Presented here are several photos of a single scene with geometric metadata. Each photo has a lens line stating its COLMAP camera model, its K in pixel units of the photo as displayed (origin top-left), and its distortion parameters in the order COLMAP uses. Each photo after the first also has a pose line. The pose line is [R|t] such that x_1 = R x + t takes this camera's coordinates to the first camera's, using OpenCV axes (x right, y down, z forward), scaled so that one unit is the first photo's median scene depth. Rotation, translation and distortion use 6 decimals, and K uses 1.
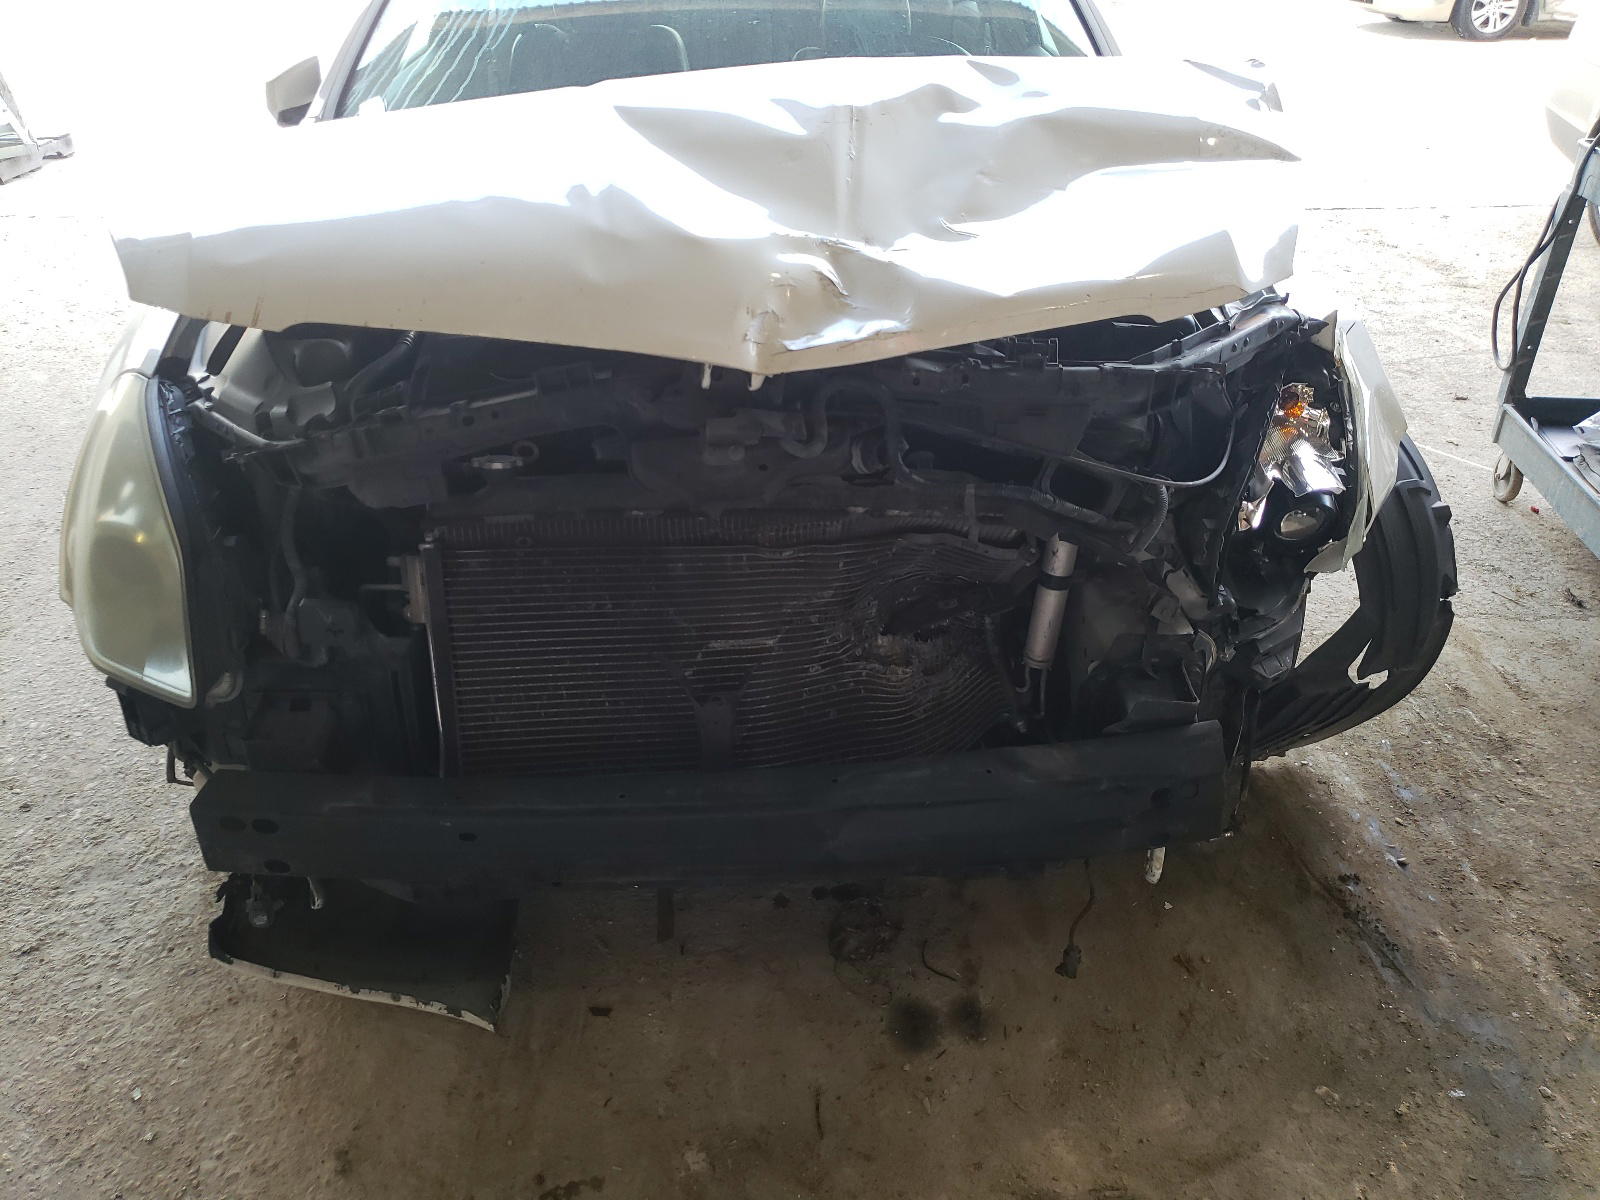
lens RADIAL K [[1289.4, 0, 800.0], [0, 1289.4, 600.0], [0, 0, 1]] dist [-0.001456, -0.001302]
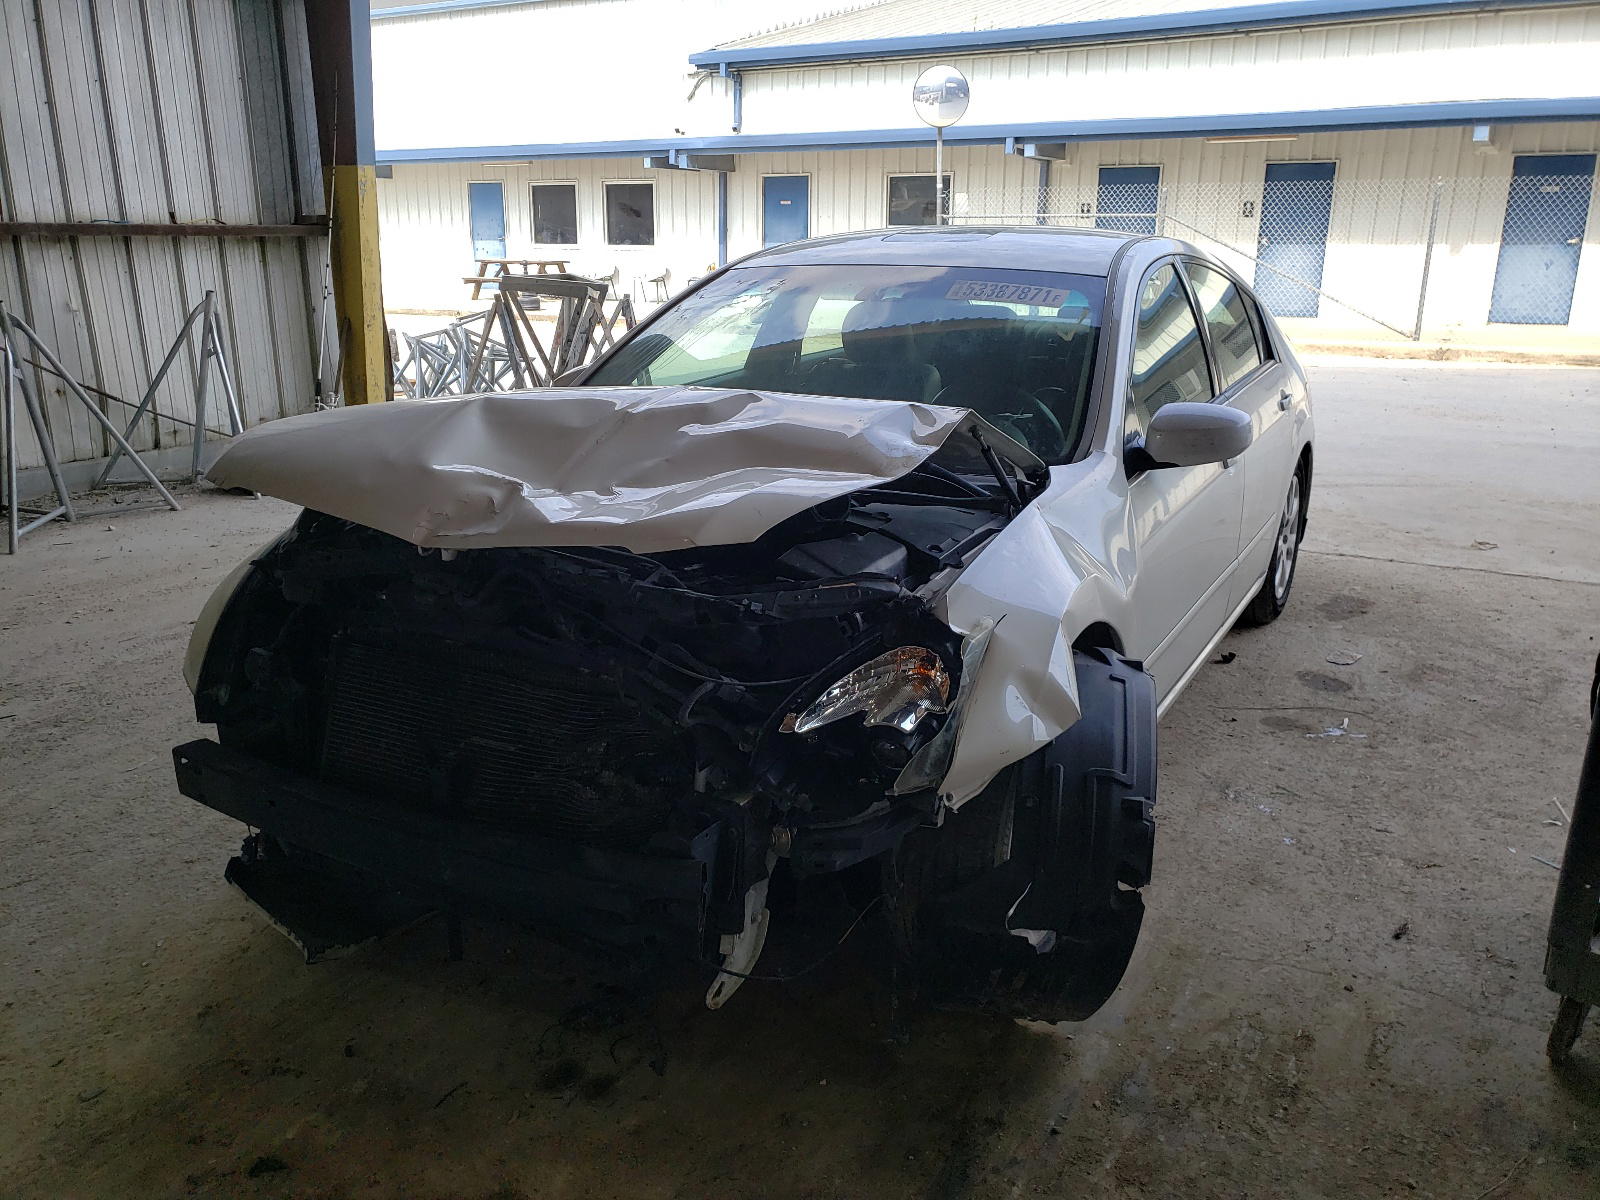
lens RADIAL K [[1289.4, 0, 800.0], [0, 1289.4, 600.0], [0, 0, 1]] dist [-0.001456, -0.001302]
pose [[0.850288, 0.148510, -0.504931, 0.892247], [-0.265103, 0.949627, -0.167122, 0.028007], [0.454677, 0.275960, 0.846826, -0.124399]]
